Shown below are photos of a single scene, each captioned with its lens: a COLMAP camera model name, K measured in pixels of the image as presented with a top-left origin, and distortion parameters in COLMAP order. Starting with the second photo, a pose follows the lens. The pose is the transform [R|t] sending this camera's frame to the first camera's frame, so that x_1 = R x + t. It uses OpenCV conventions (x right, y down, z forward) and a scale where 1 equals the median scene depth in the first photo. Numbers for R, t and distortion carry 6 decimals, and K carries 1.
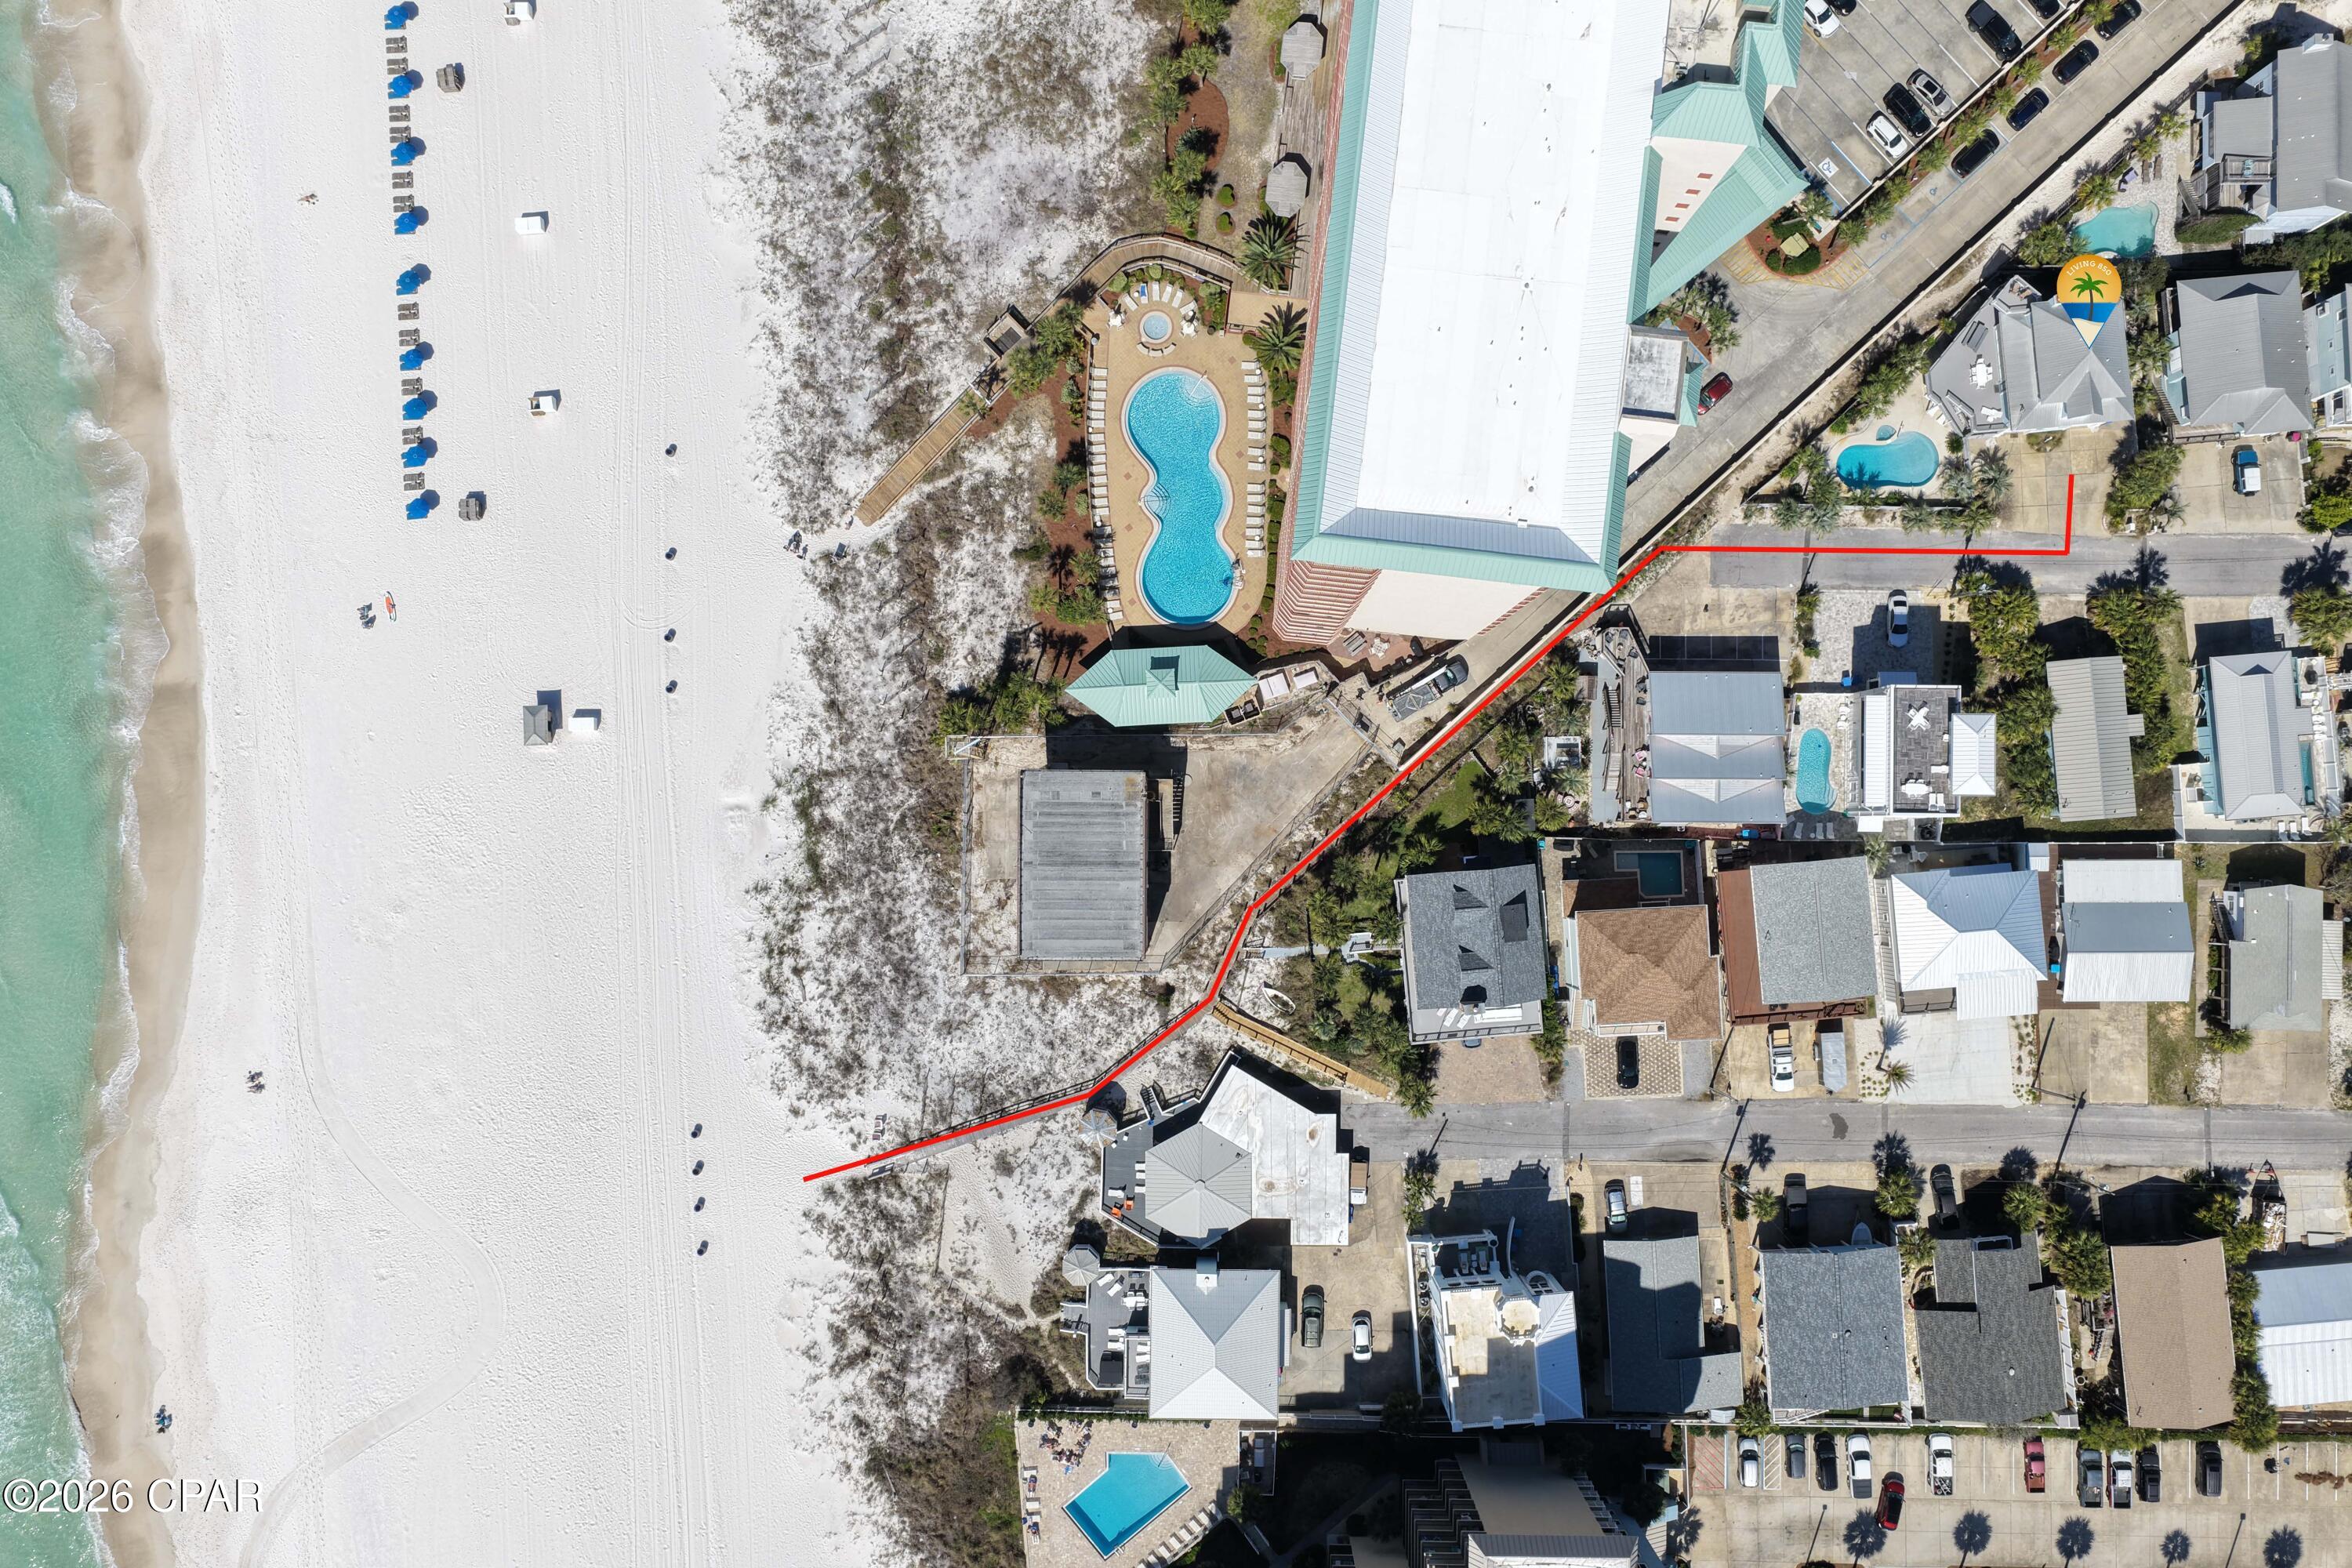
lens RADIAL K [[1923.6, 0, 1178.3], [0, 1923.6, 781.9], [0, 0, 1]] dist [0.008932, 0.016485]
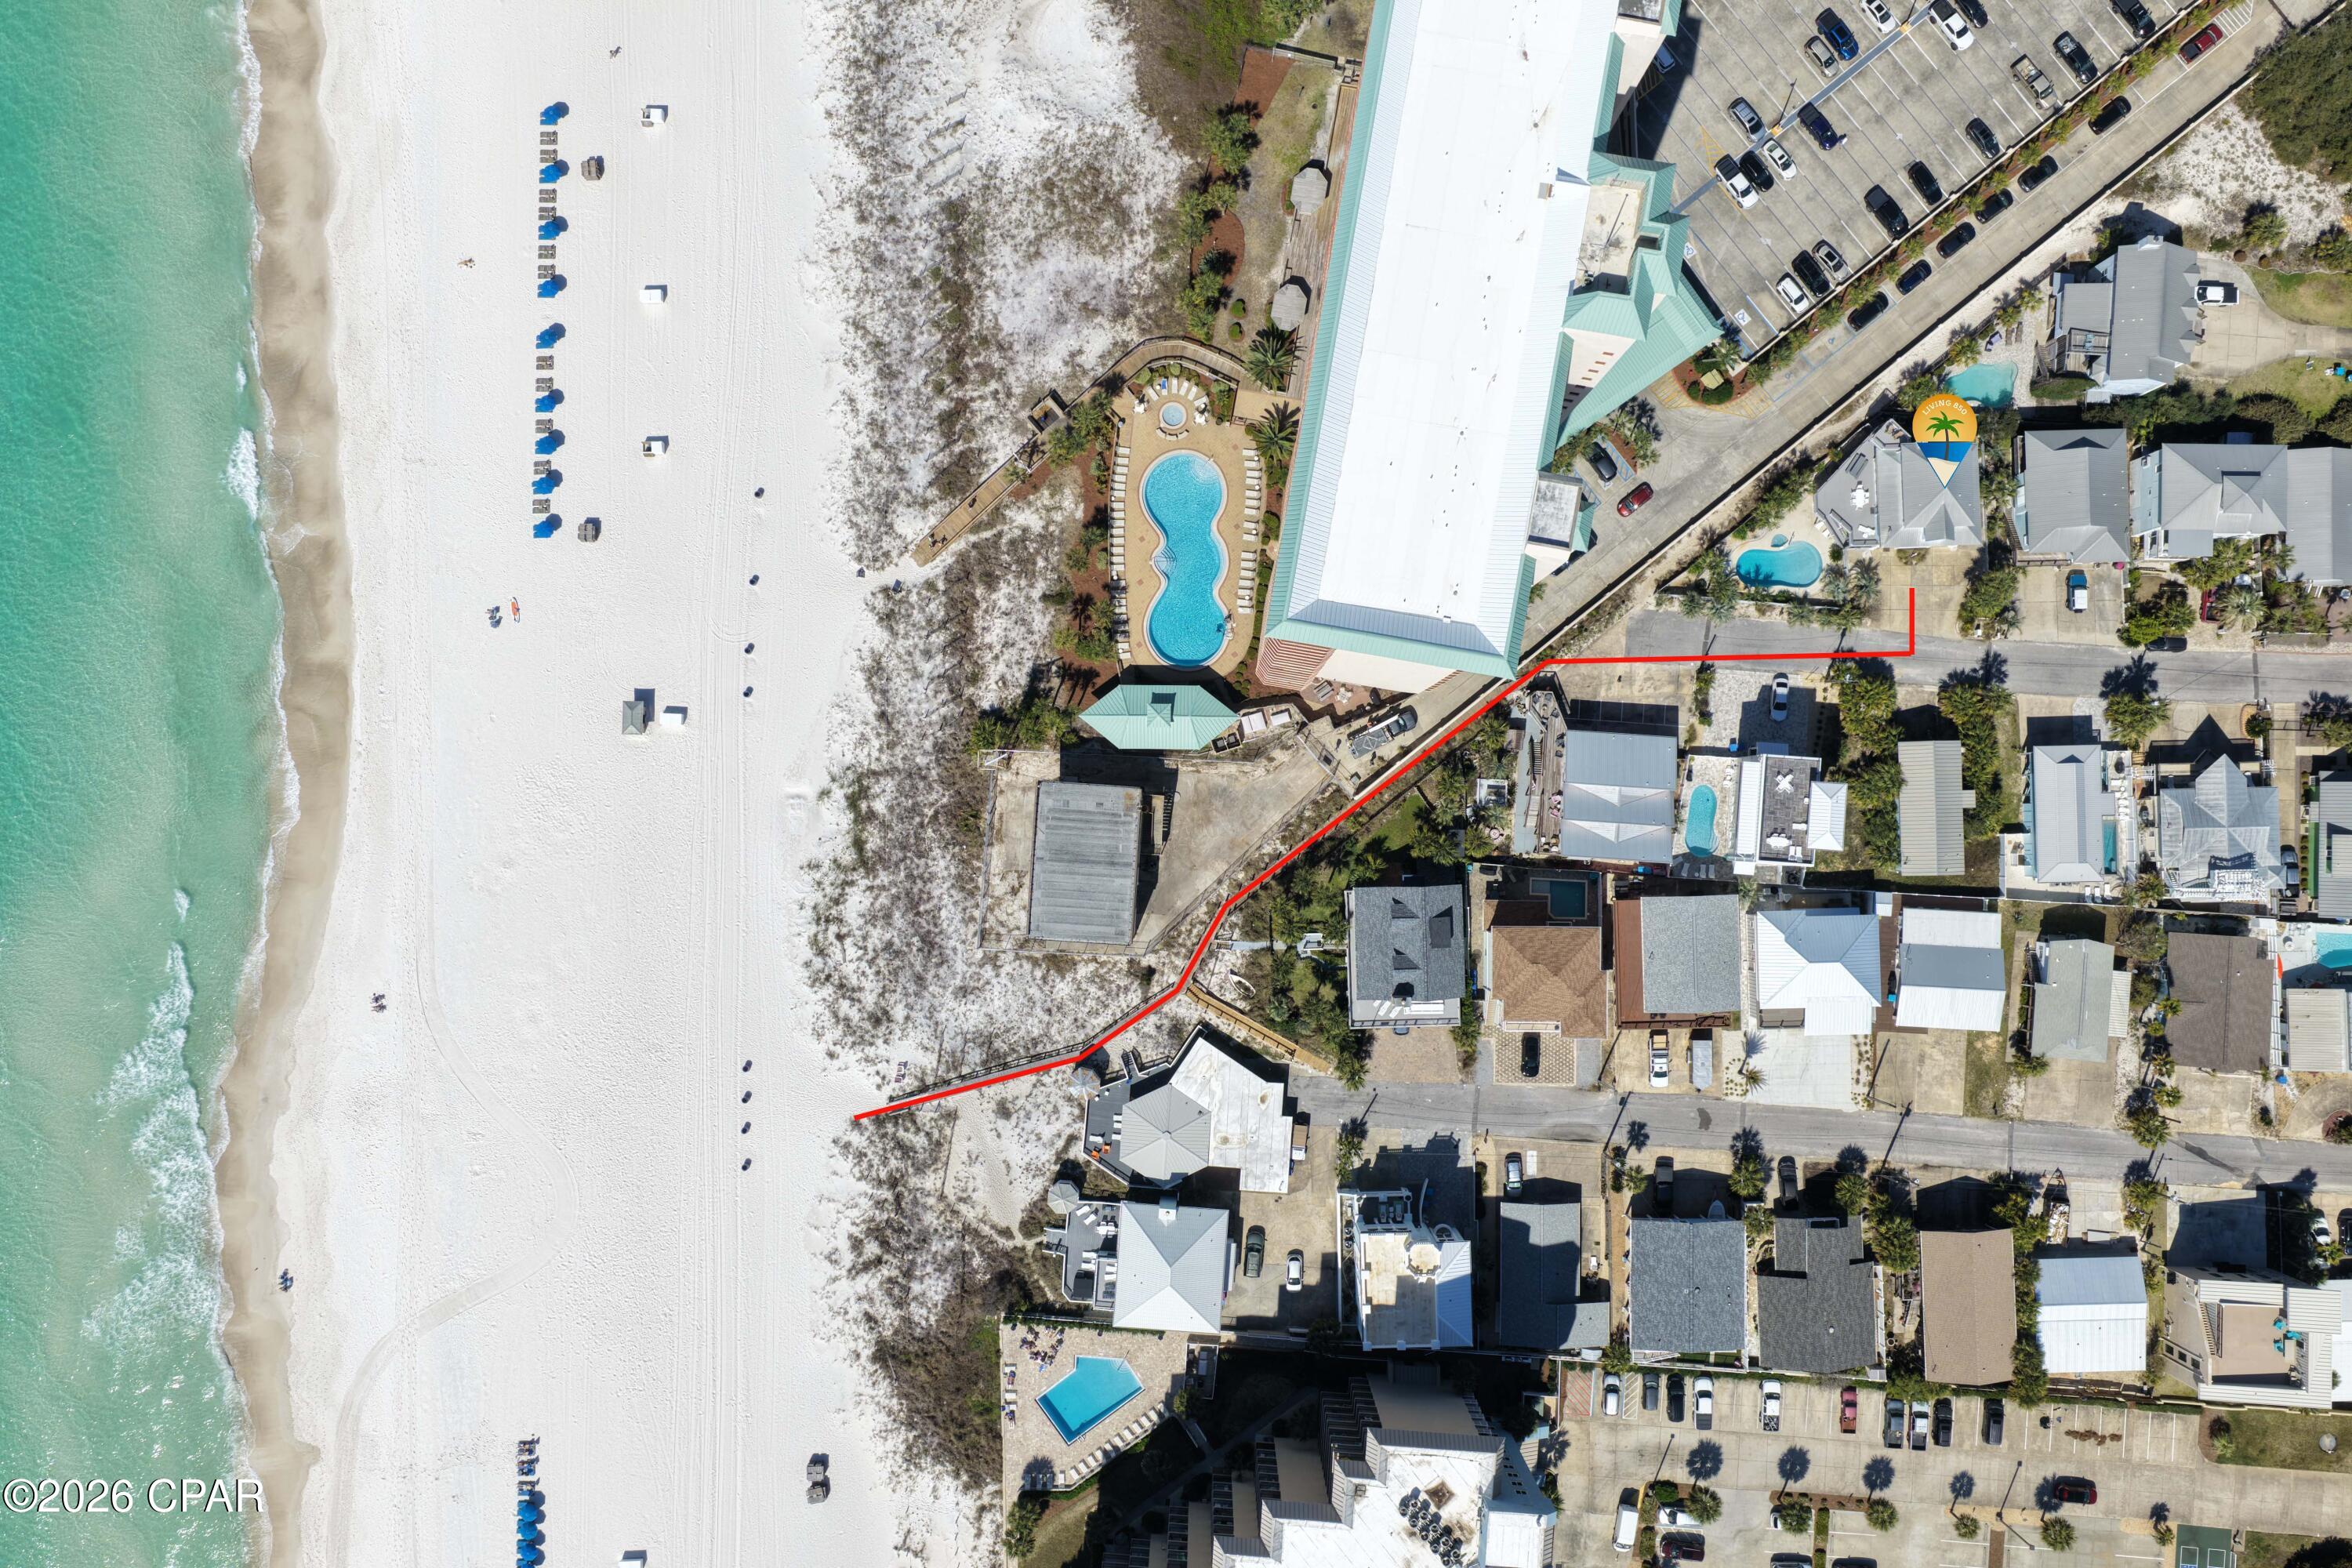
lens RADIAL K [[1923.6, 0, 1172.5], [0, 1923.6, 784.6], [0, 0, 1]] dist [0.008932, 0.016485]
pose [[0.998208, 0.059800, -0.002128, 0.004352], [-0.059789, 0.998198, 0.005187, -0.014556], [0.002434, -0.005050, 0.999984, -0.192321]]
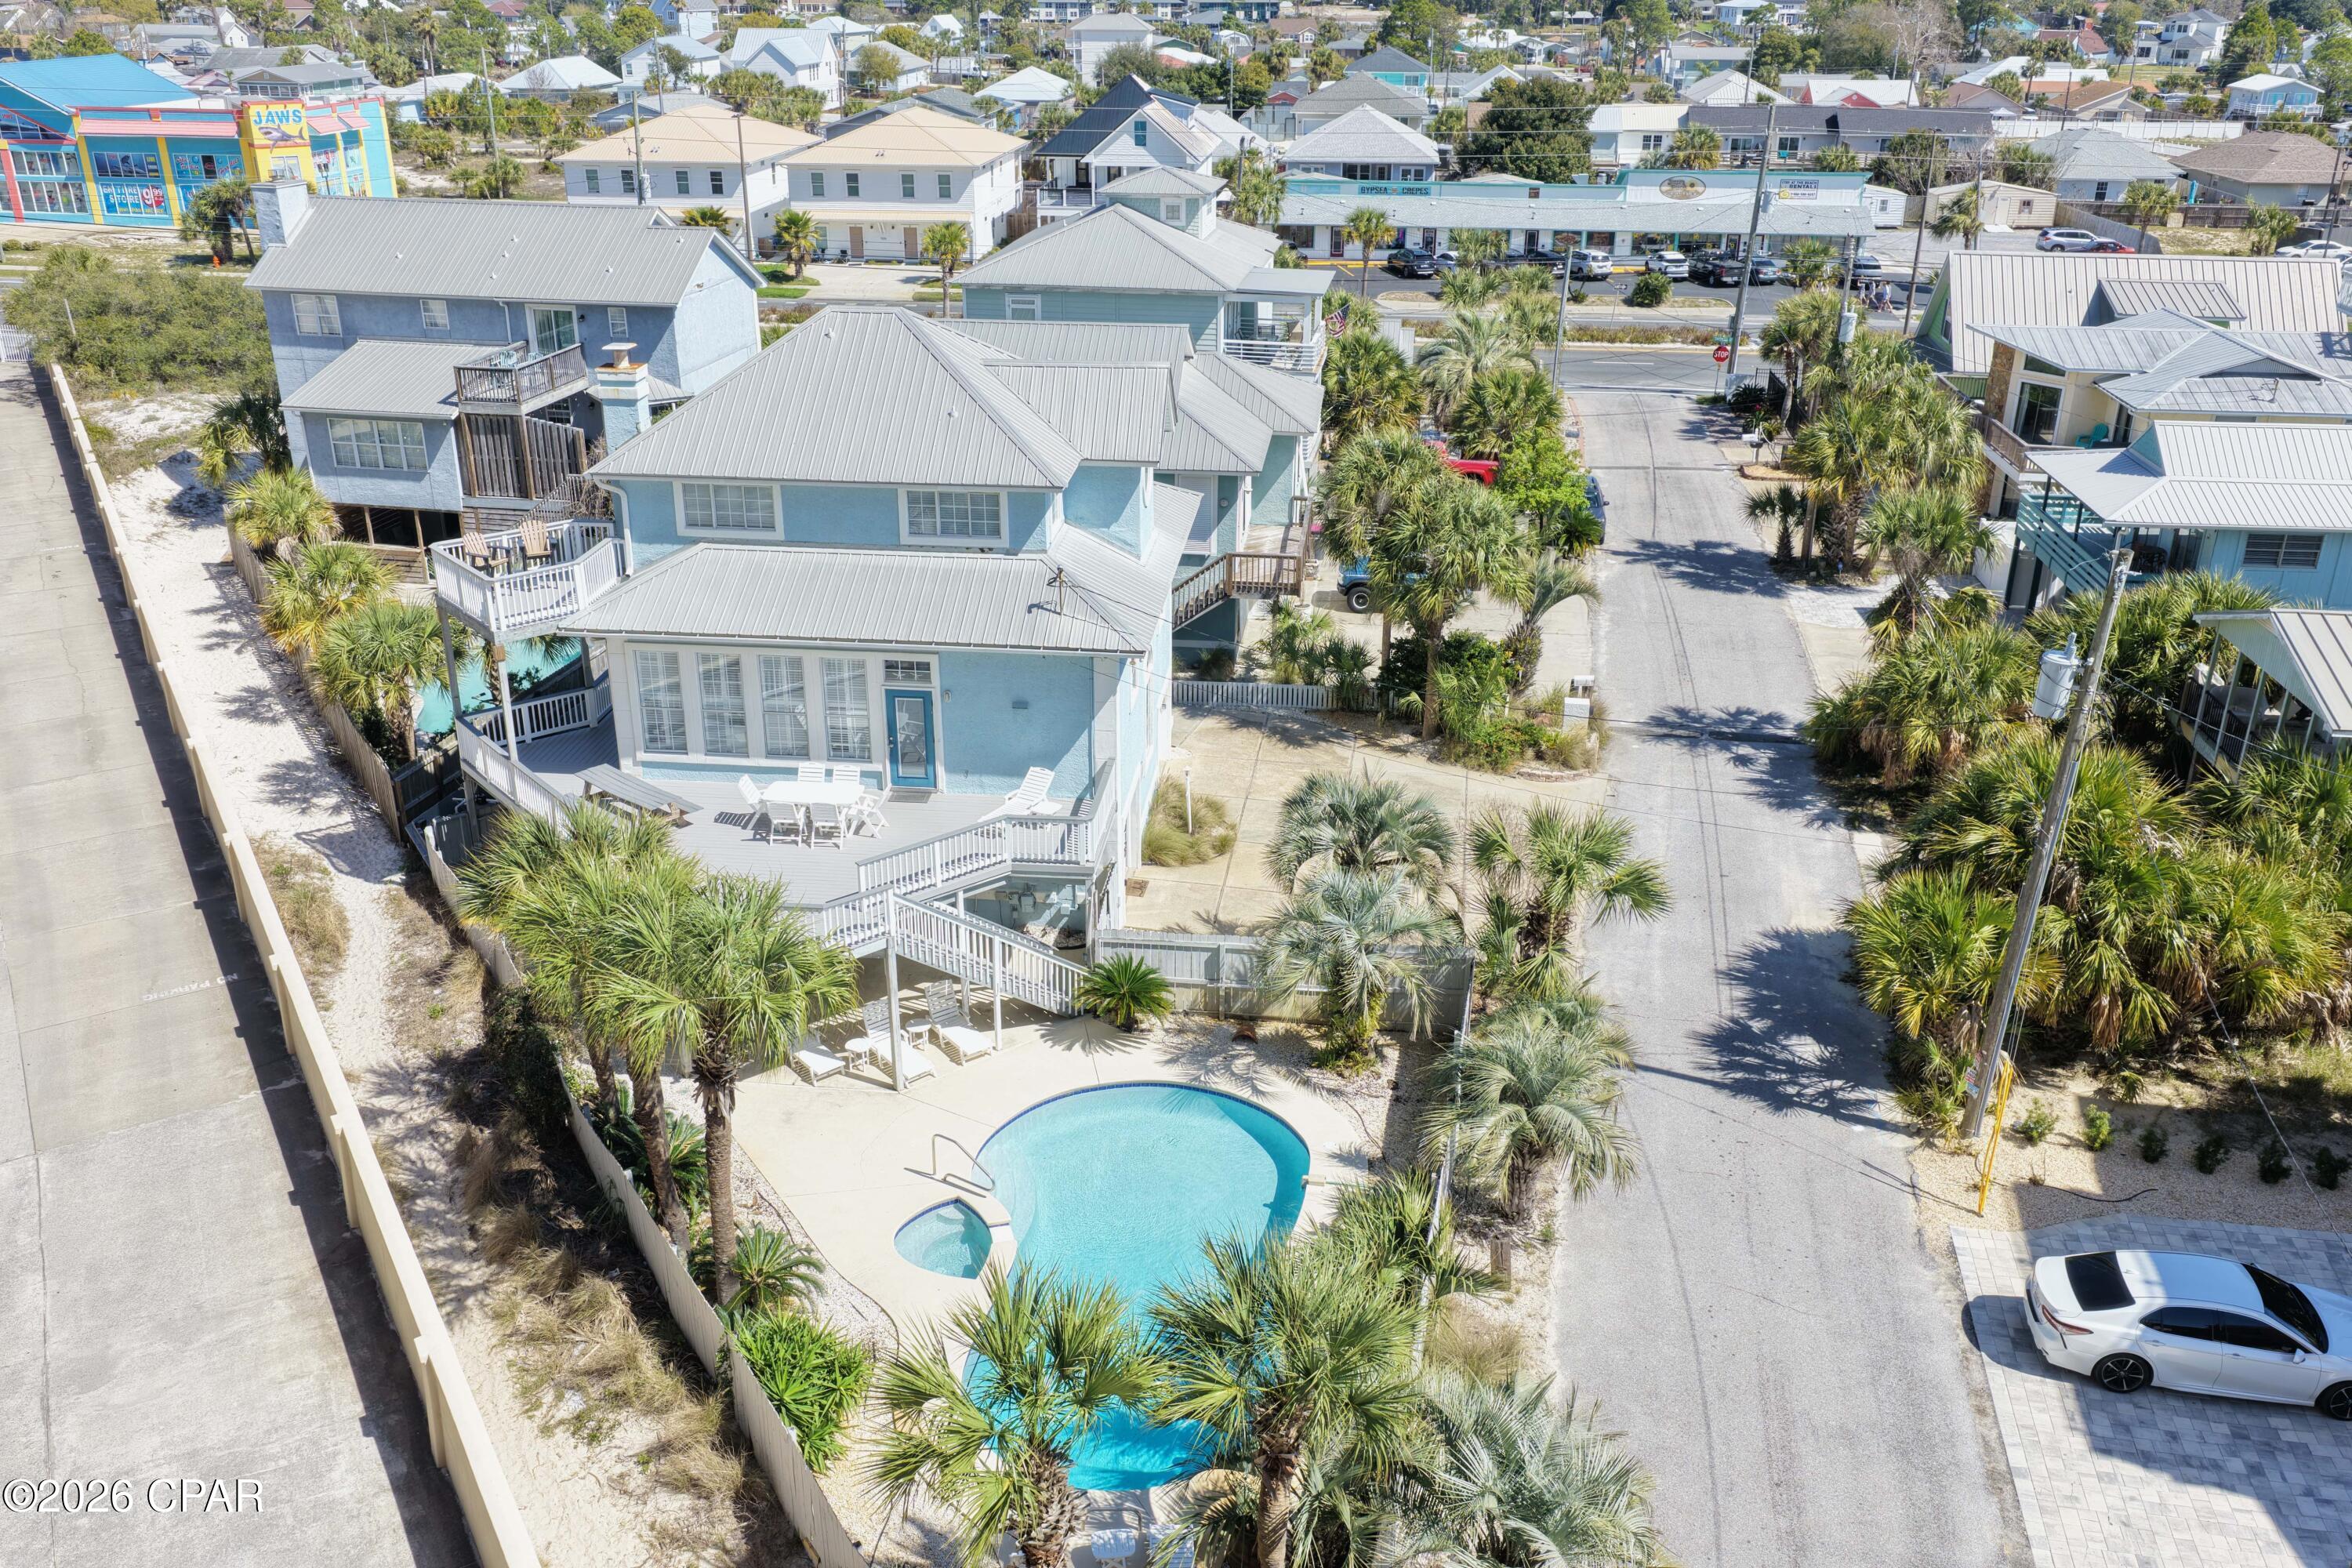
lens RADIAL K [[1923.6, 0, 1177.2], [0, 1923.6, 785.2], [0, 0, 1]] dist [0.008932, 0.016485]
pose [[0.187683, -0.357103, 0.915015, 0.237651], [0.982042, 0.086445, -0.167694, -0.139064], [-0.019214, 0.930056, 0.366914, 0.907277]]
